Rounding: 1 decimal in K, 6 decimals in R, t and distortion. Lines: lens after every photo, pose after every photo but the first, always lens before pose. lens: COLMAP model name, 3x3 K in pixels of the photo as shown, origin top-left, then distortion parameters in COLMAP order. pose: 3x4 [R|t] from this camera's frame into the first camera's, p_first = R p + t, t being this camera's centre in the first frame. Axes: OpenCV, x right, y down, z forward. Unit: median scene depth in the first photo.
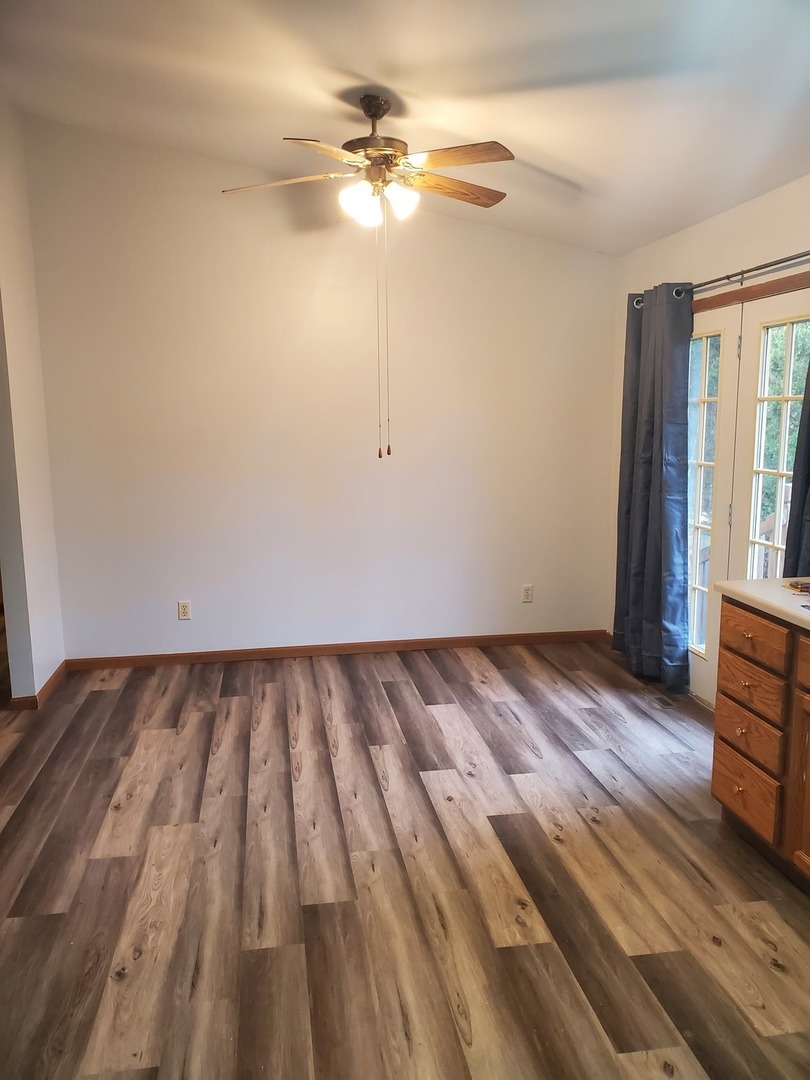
lens RADIAL K [[850.4, 0, 404.8], [0, 850.4, 542.5], [0, 0, 1]] dist [0.011160, 0.015371]
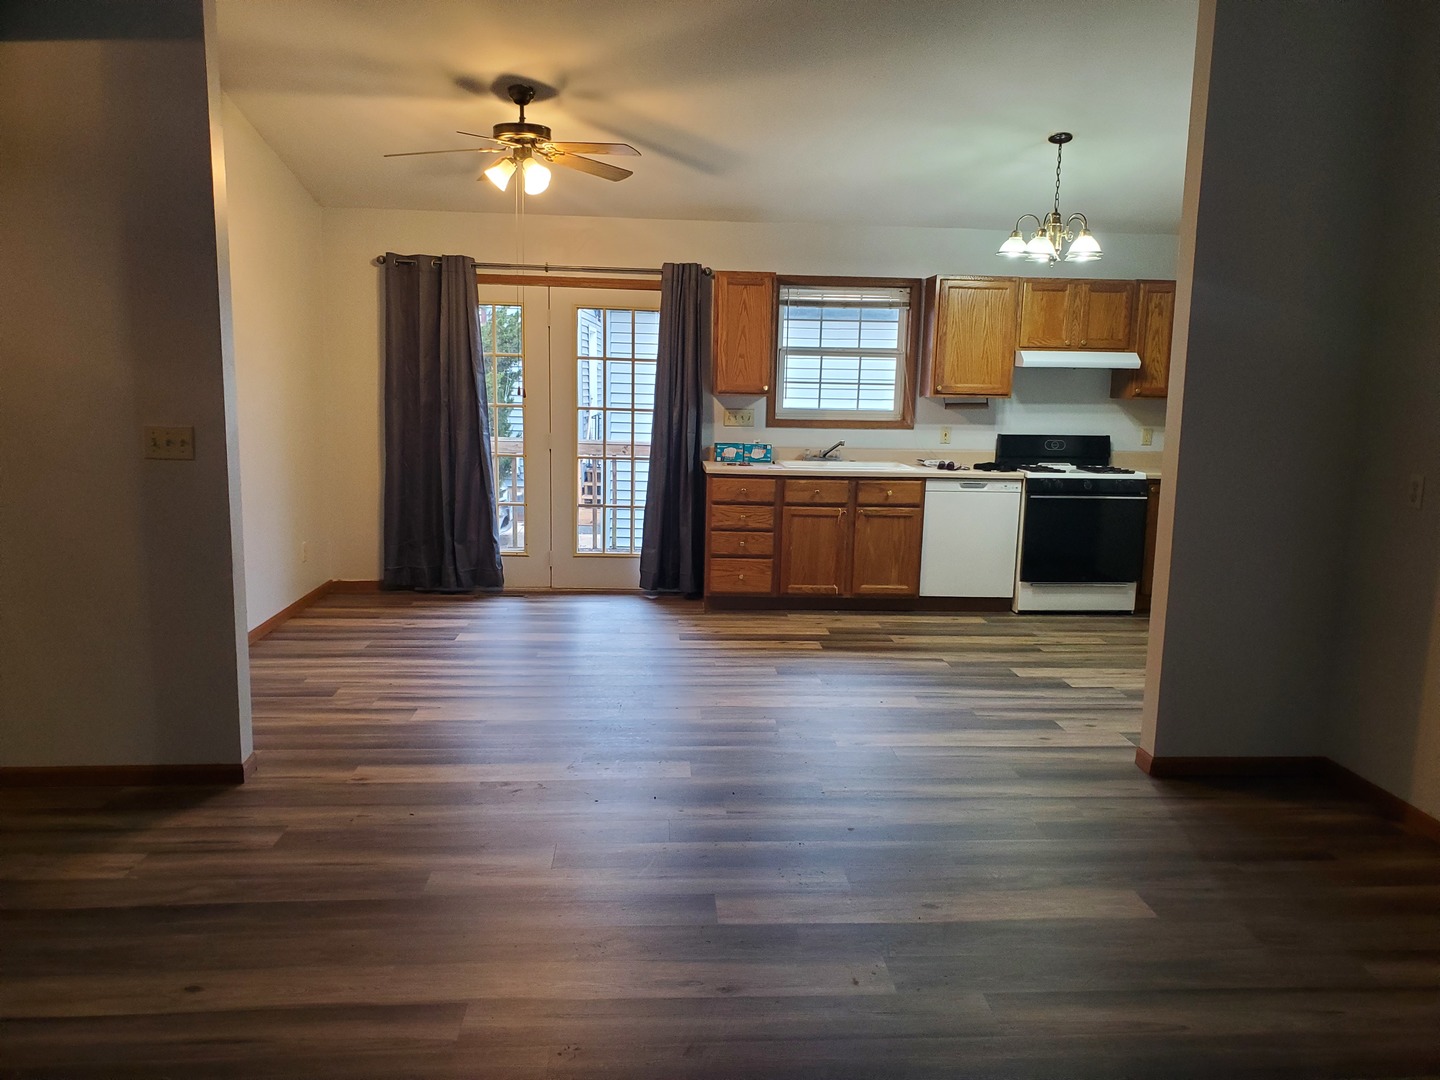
lens RADIAL K [[1133.9, 0, 718.8], [0, 1133.9, 540.3], [0, 0, 1]] dist [0.011160, 0.015371]
pose [[0.093388, -0.127537, 0.987427, -1.337569], [0.137551, 0.983904, 0.114073, -0.042812], [-0.986082, 0.125168, 0.109427, 0.528289]]
